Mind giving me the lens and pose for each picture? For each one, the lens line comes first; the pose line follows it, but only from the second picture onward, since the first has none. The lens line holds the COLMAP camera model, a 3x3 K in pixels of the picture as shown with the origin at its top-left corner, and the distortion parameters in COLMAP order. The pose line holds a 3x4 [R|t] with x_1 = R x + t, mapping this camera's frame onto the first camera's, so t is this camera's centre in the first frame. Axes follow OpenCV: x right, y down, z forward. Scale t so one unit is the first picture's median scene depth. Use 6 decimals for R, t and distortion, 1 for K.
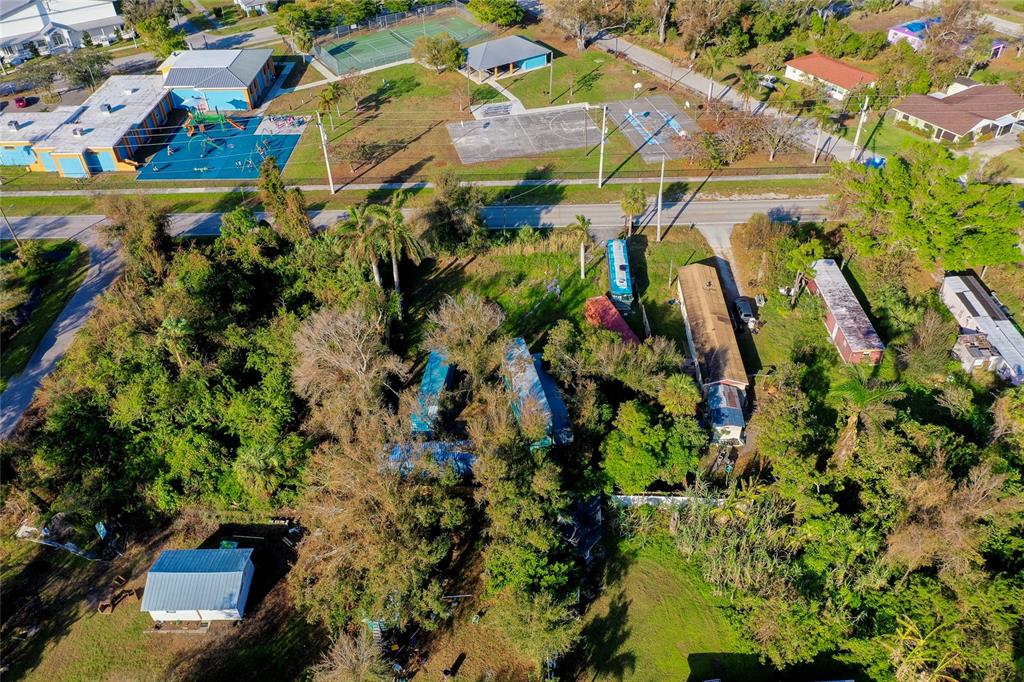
lens RADIAL K [[808.8, 0, 518.0], [0, 808.8, 339.0], [0, 0, 1]] dist [0.000444, 0.004034]
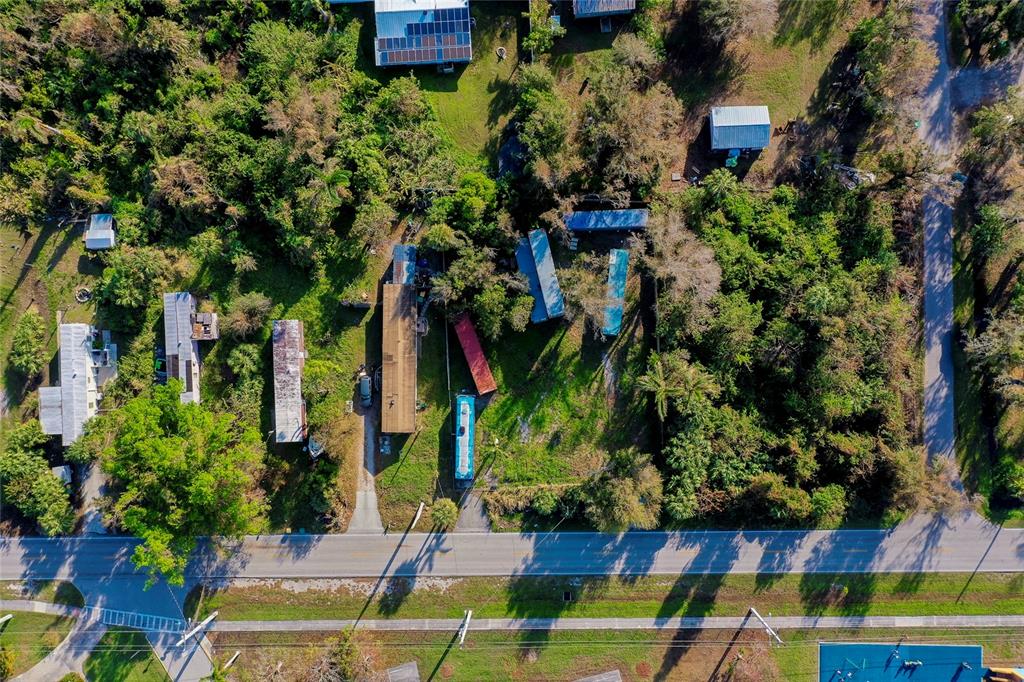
lens RADIAL K [[808.8, 0, 508.0], [0, 808.8, 339.0], [0, 0, 1]] dist [0.000444, 0.004034]
pose [[-0.998872, 0.012714, 0.045744, 0.008541], [0.027880, -0.622795, 0.781888, -0.700671], [0.038430, 0.782282, 0.621738, 0.150492]]
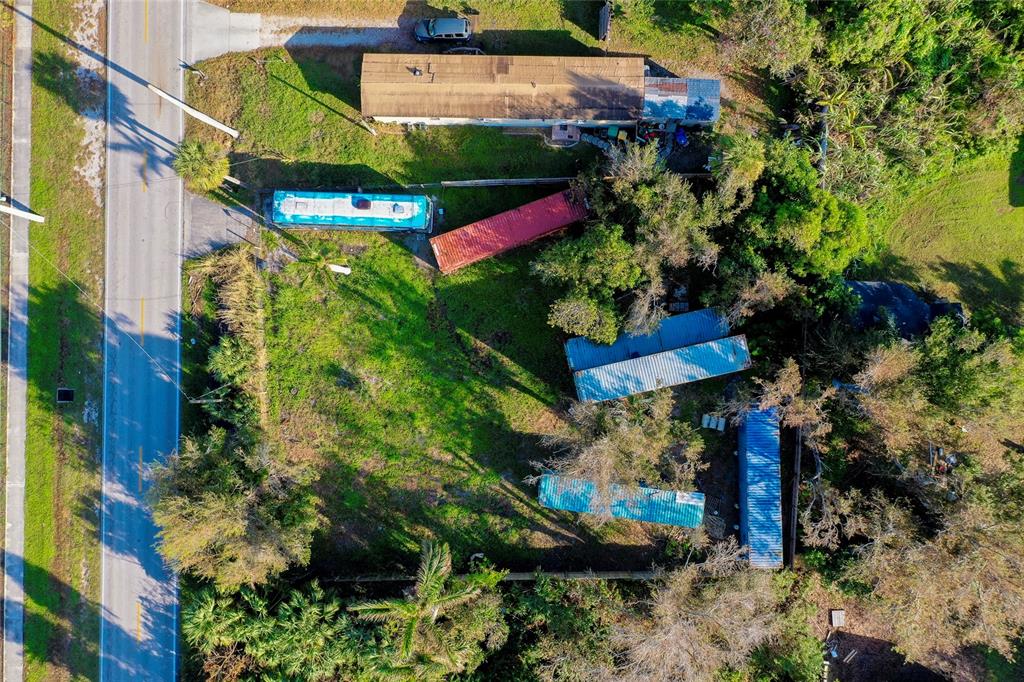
lens RADIAL K [[808.8, 0, 508.5], [0, 808.8, 334.3], [0, 0, 1]] dist [0.000444, 0.004034]
pose [[0.007304, -0.998950, 0.045234, 0.004812], [0.661742, 0.038742, 0.748730, -0.361576], [-0.749696, 0.024464, 0.661330, 0.408285]]
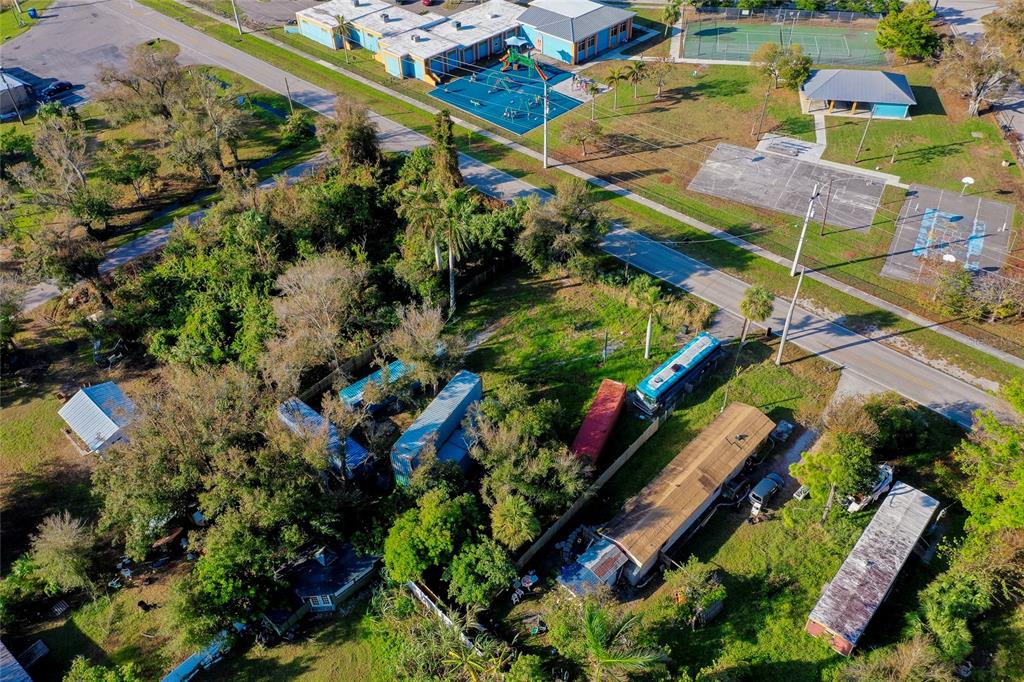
lens RADIAL K [[808.8, 0, 515.1], [0, 808.8, 341.9], [0, 0, 1]] dist [0.000444, 0.004034]
pose [[0.731531, 0.459683, -0.503541, 0.323504], [-0.430682, 0.884086, 0.181399, -0.149145], [0.528559, 0.084167, 0.844714, 0.162327]]
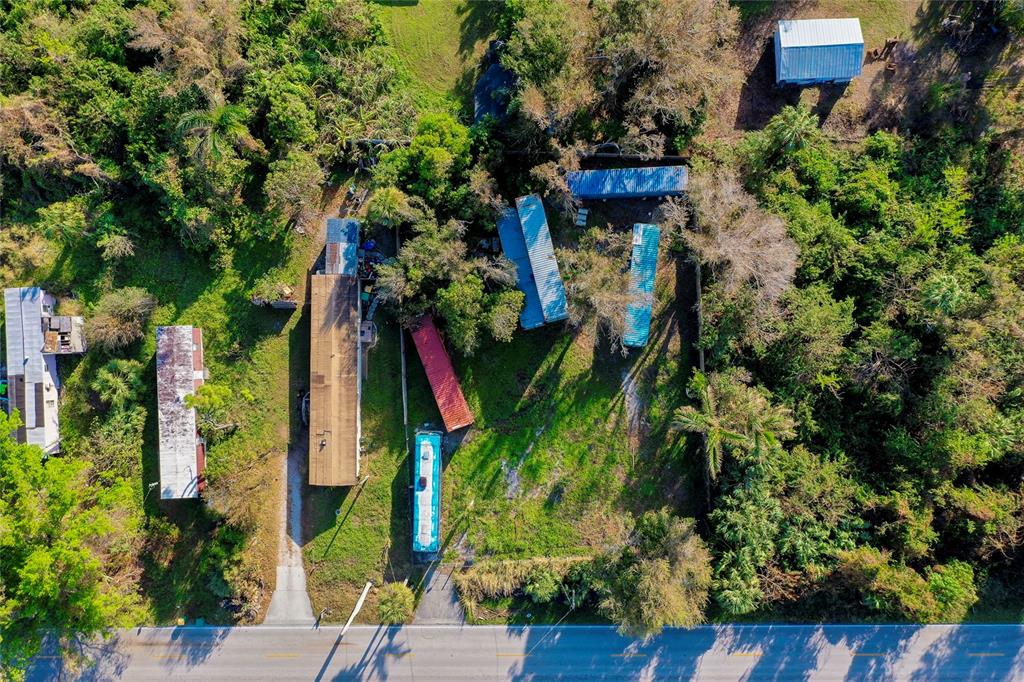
lens RADIAL K [[808.8, 0, 511.3], [0, 808.8, 341.3], [0, 0, 1]] dist [0.000444, 0.004034]
pose [[-0.998026, 0.014686, 0.061055, -0.006967], [0.038732, -0.621336, 0.782587, -0.486540], [0.049428, 0.783407, 0.619541, 0.311844]]
